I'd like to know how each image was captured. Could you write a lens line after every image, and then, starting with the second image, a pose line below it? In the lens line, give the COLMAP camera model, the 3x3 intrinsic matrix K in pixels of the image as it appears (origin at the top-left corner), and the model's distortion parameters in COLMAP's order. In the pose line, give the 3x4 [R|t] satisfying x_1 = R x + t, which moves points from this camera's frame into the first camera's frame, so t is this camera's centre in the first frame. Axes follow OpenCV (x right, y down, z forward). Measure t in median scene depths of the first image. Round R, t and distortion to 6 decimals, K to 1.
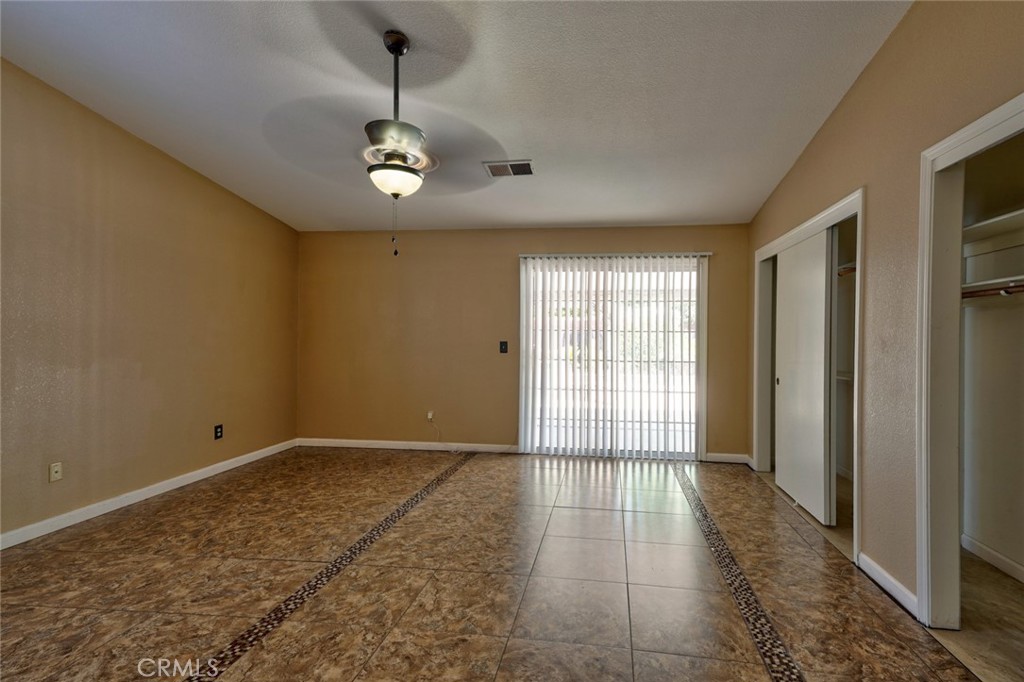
lens RADIAL K [[465.4, 0, 558.2], [0, 465.4, 339.6], [0, 0, 1]] dist [0.036836, 0.000046]
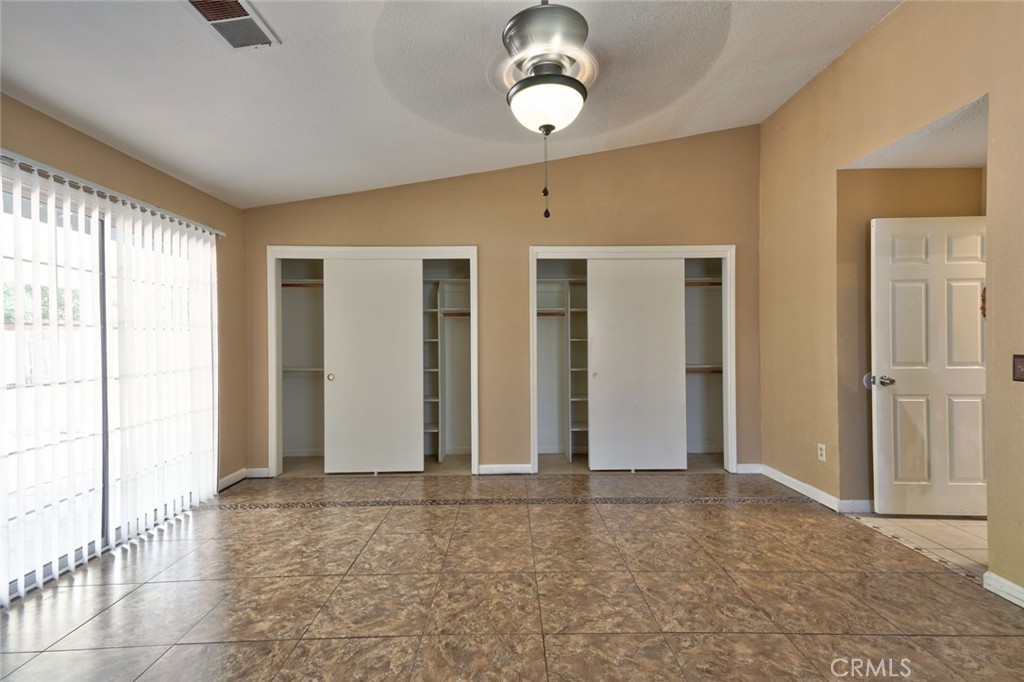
lens RADIAL K [[451.7, 0, 513.3], [0, 451.7, 340.3], [0, 0, 1]] dist [0.034409, -0.000171]
pose [[-0.129195, -0.007992, 0.991587, -1.008701], [0.005410, 0.999947, 0.008764, -0.003175], [-0.991605, 0.006497, -0.129144, 1.156381]]
